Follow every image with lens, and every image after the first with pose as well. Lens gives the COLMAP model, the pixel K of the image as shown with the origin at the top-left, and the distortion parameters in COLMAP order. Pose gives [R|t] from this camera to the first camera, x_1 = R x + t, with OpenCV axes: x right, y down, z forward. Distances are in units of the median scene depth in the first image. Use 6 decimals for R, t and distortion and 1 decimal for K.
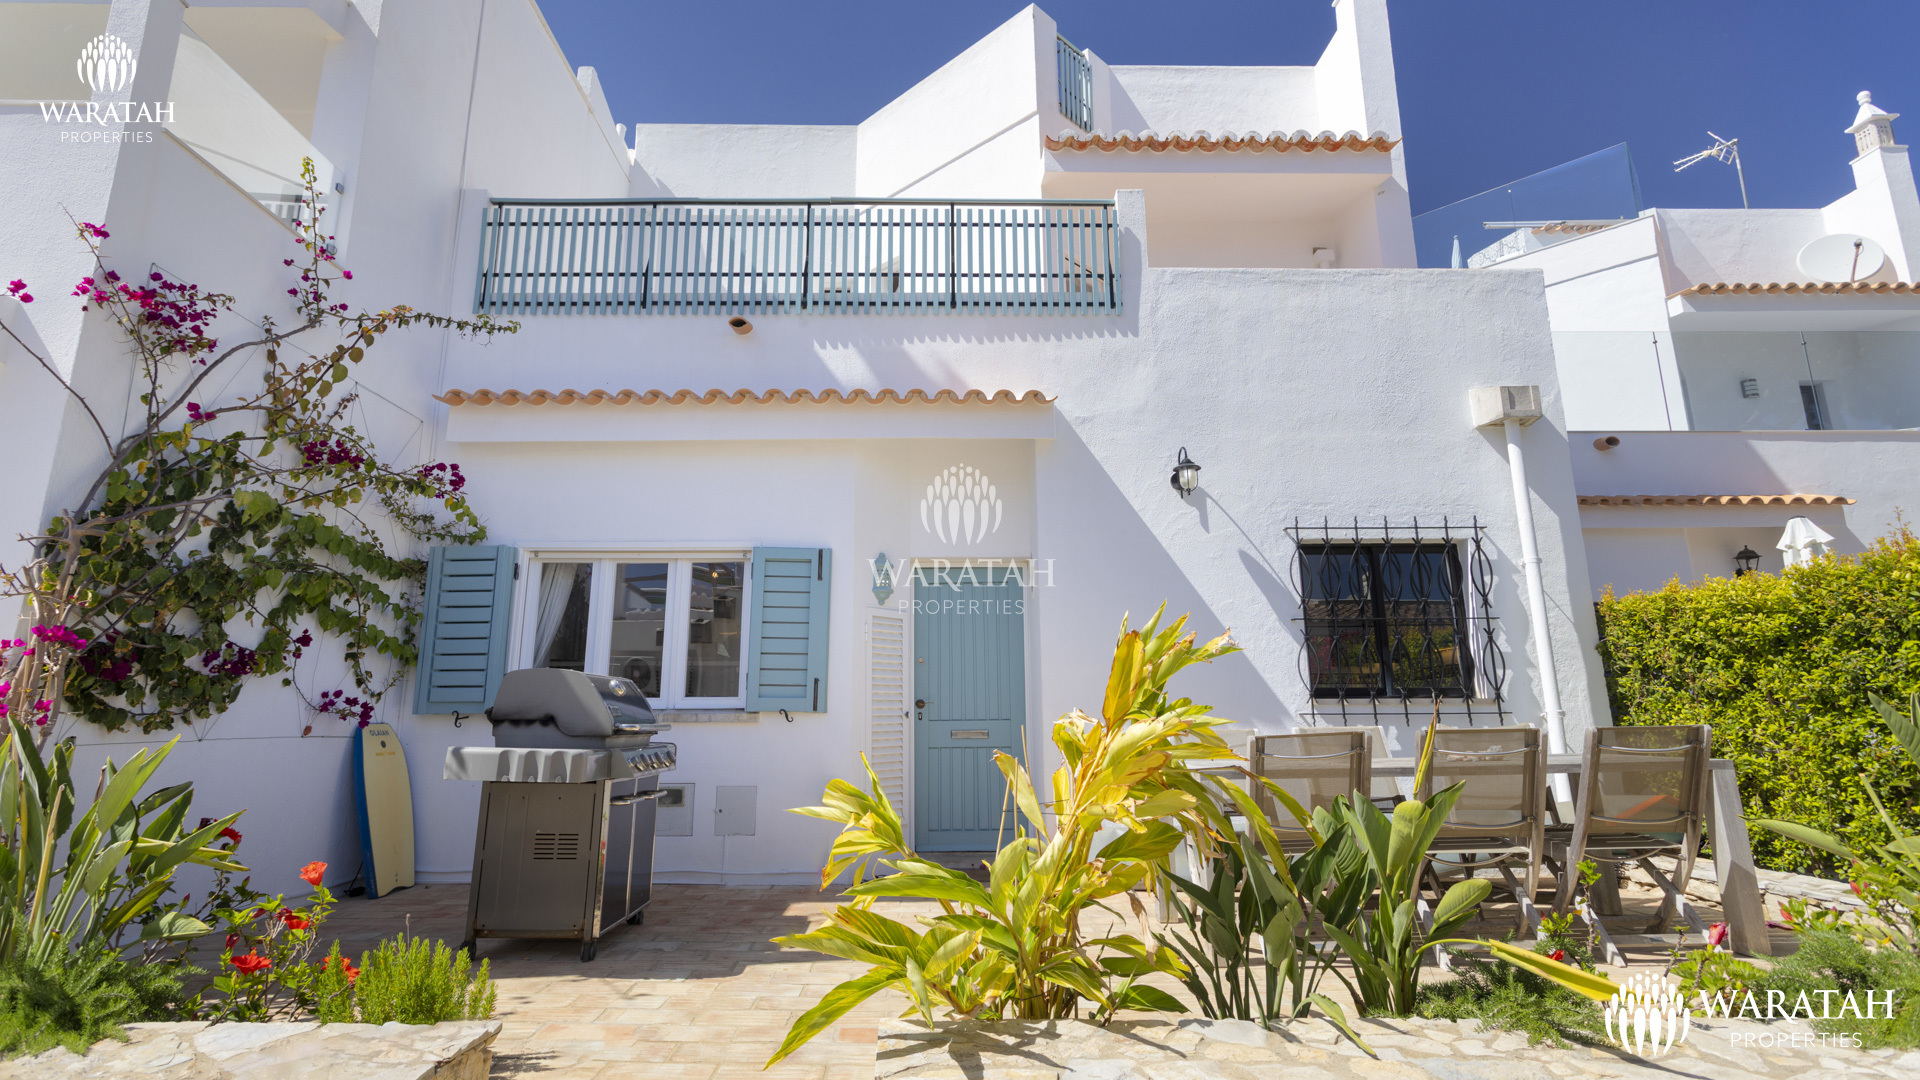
lens RADIAL K [[918.1, 0, 1001.2], [0, 918.1, 518.4], [0, 0, 1]] dist [0.001501, 0.000489]
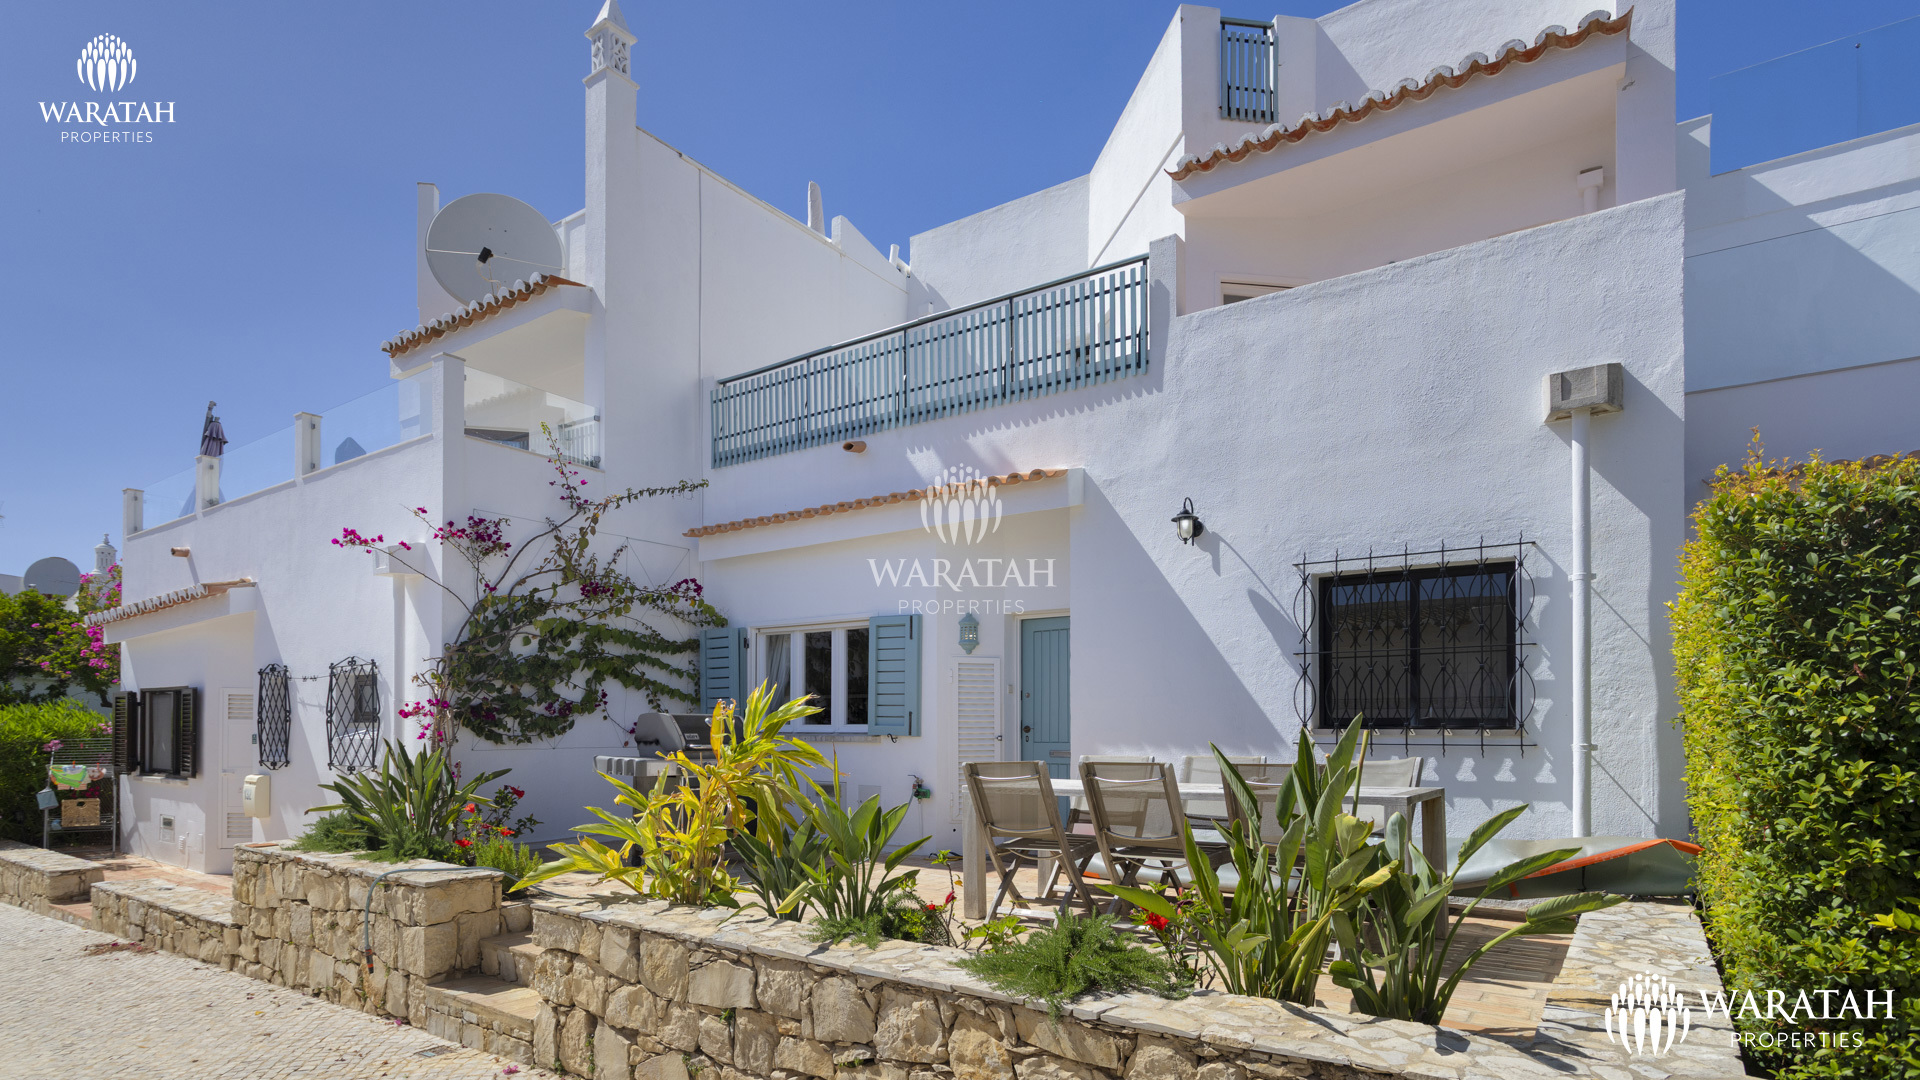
lens RADIAL K [[901.3, 0, 960.5], [0, 901.3, 720.0], [0, 0, 1]] dist [0.000166, 0.000247]
pose [[0.835851, 0.002864, -0.548949, 0.563221], [0.107873, 0.979632, 0.169363, -0.030454], [0.538253, -0.200779, 0.818518, -0.053612]]
